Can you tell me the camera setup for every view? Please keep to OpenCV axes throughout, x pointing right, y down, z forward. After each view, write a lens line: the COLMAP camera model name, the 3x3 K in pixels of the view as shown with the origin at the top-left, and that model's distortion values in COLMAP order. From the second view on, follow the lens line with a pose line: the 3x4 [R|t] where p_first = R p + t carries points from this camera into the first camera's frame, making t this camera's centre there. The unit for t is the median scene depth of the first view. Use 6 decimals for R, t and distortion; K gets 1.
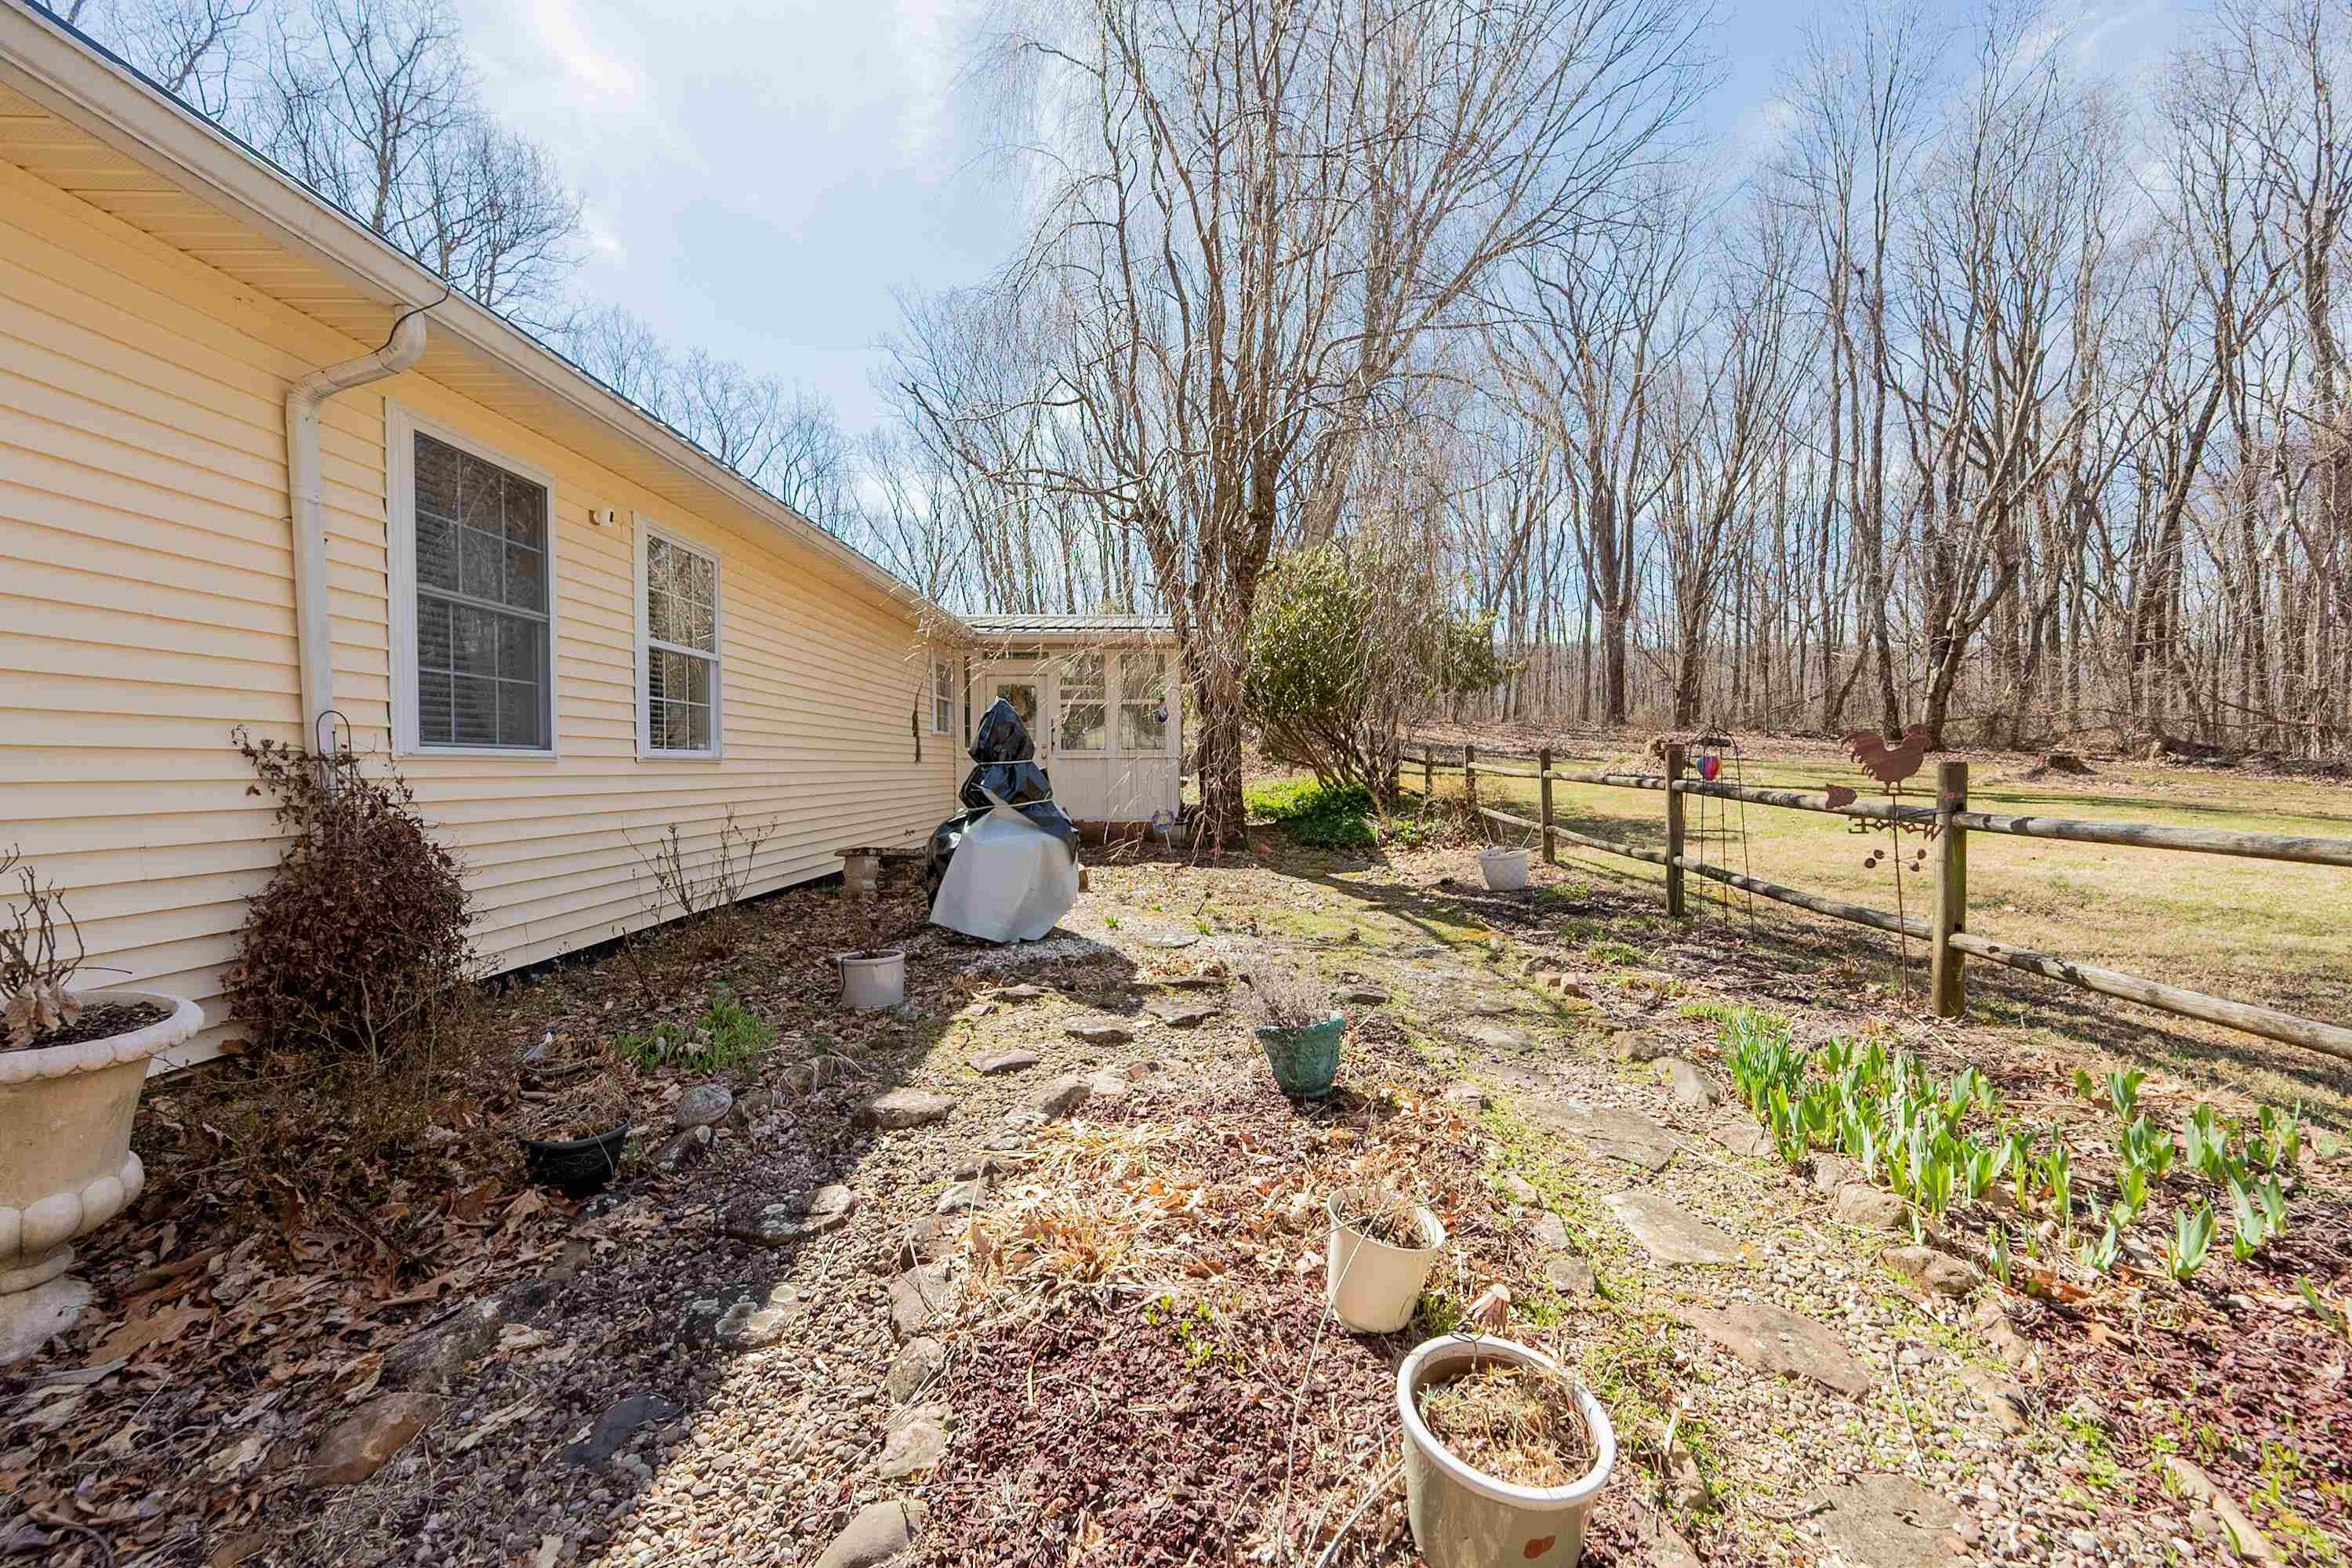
lens RADIAL K [[932.3, 0, 1183.8], [0, 932.3, 787.8], [0, 0, 1]] dist [0.009565, 0.000300]
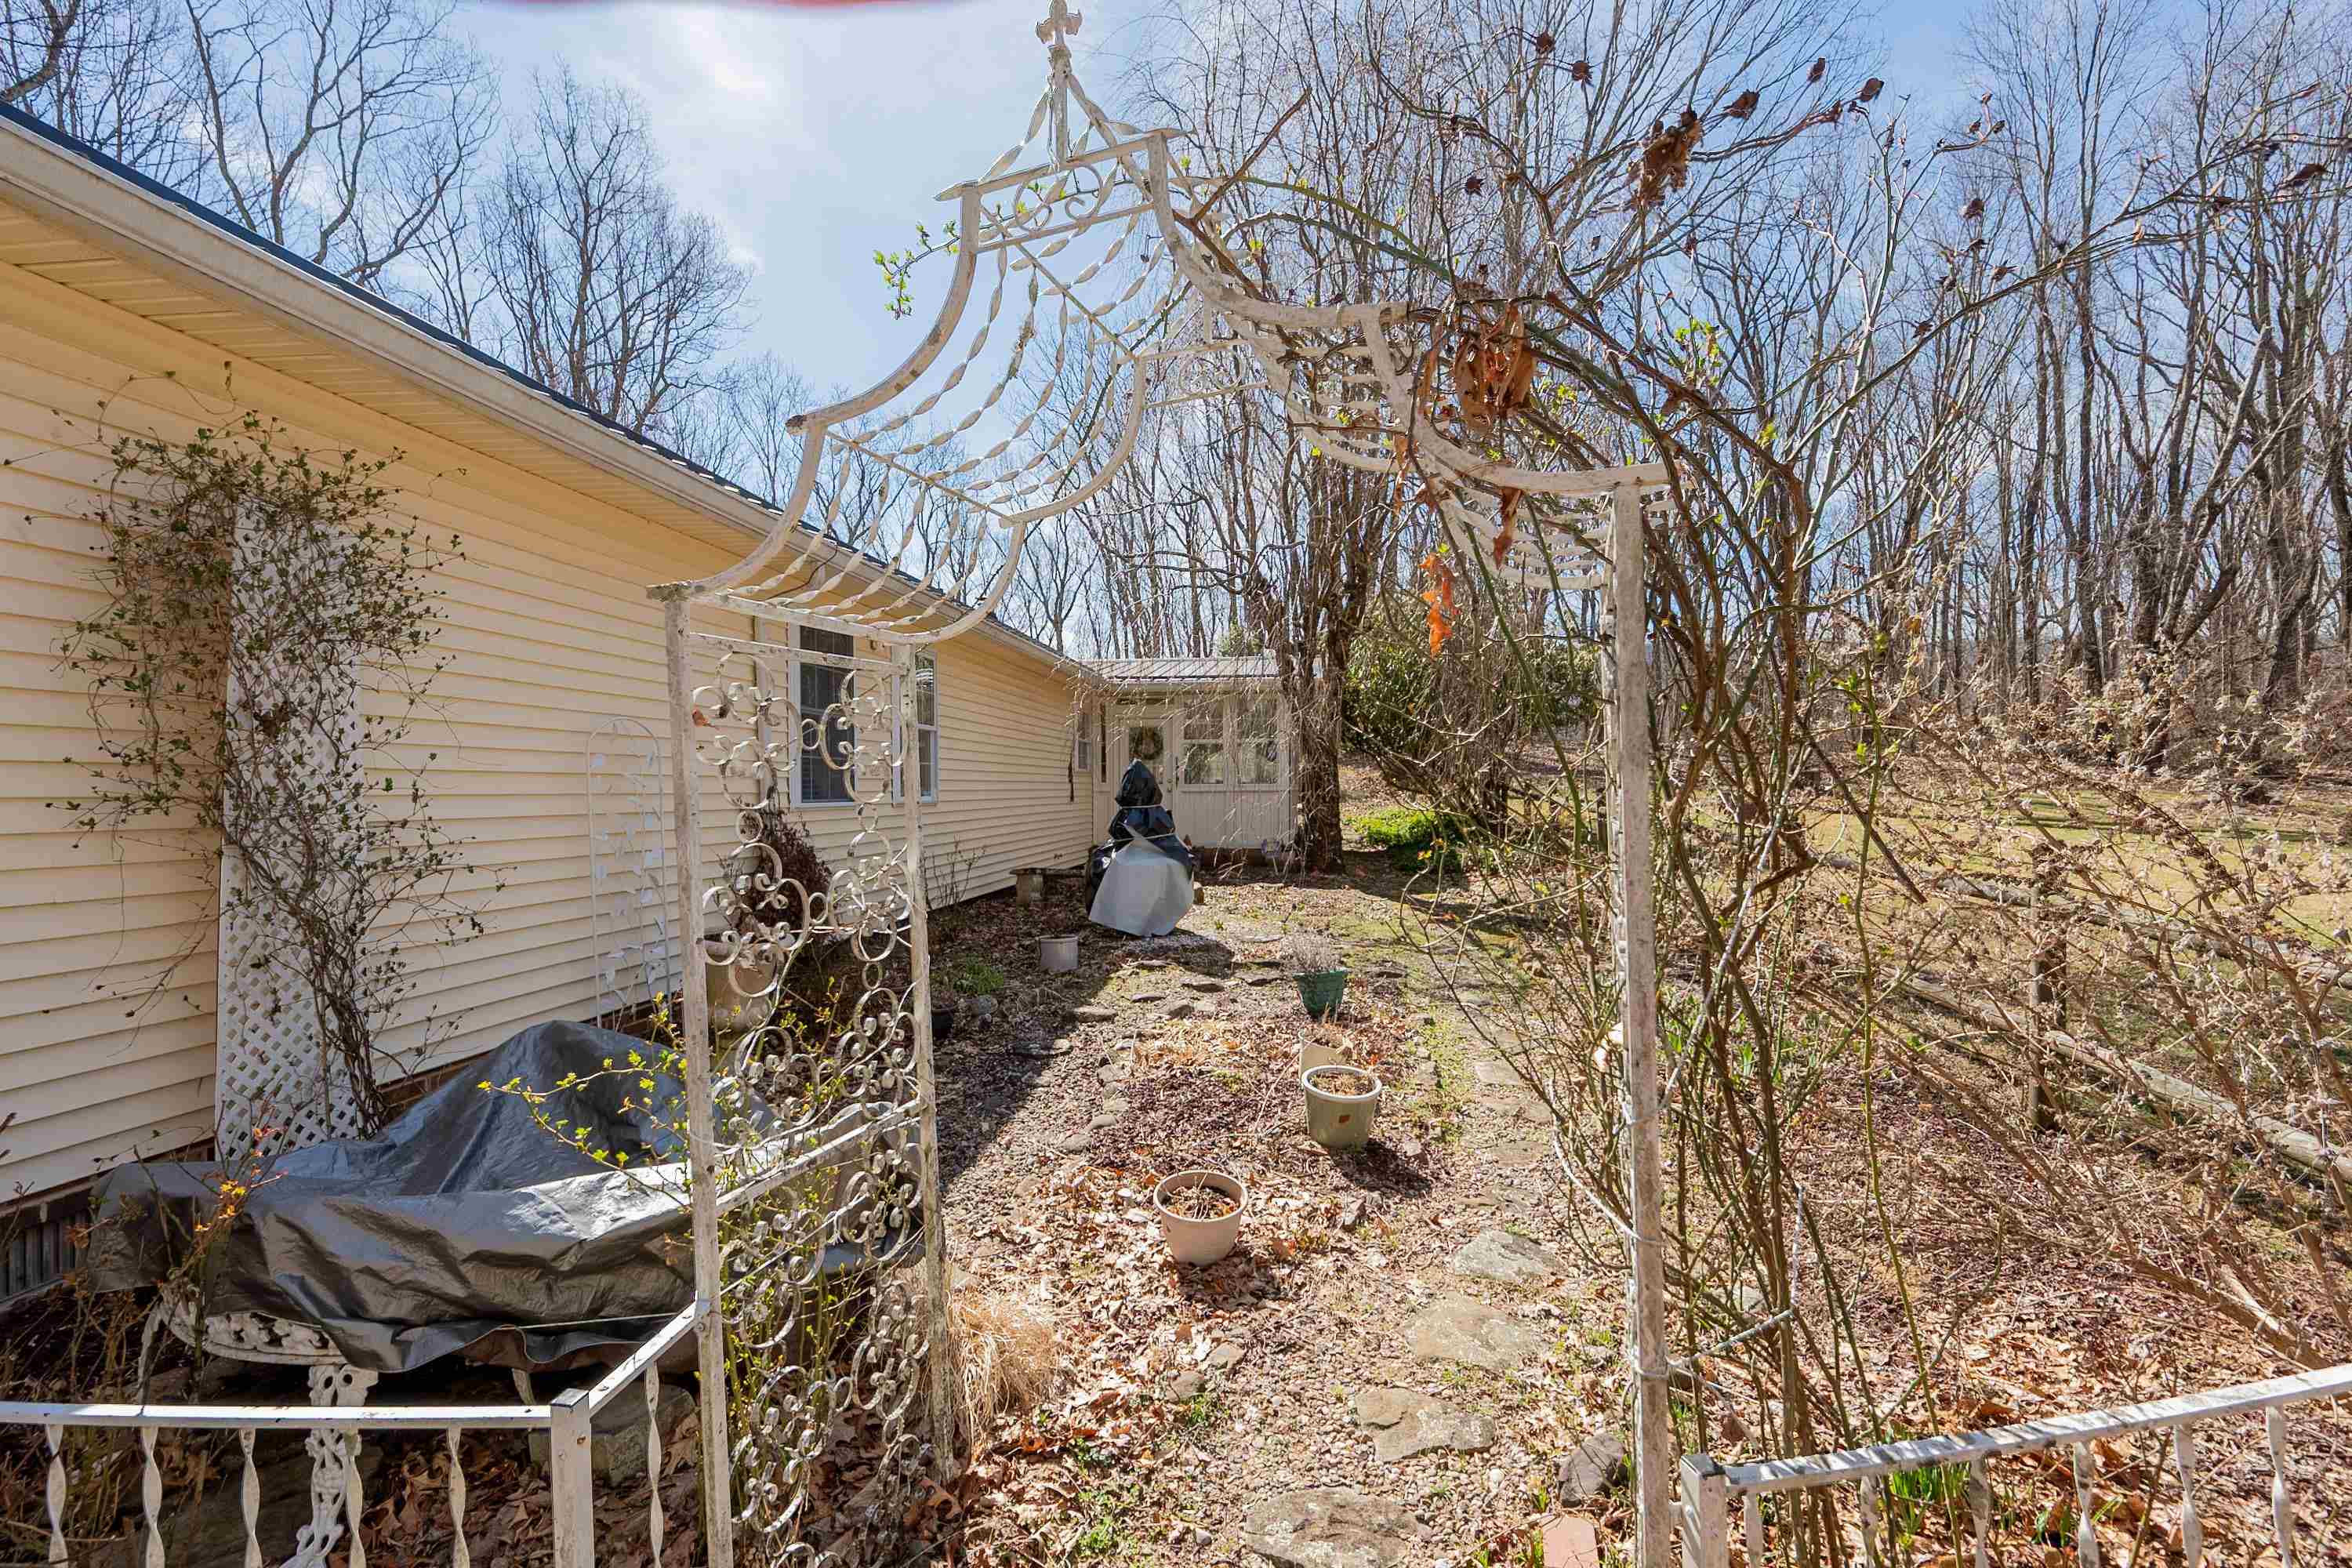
lens RADIAL K [[1069.0, 0, 1176.0], [0, 1069.0, 784.0], [0, 0, 1]] dist [0.001956, 0.000204]
pose [[0.989715, -0.001958, -0.143036, 0.084676], [-0.000947, 0.999795, -0.020240, -0.027872], [0.143047, 0.020167, 0.989510, -0.550031]]
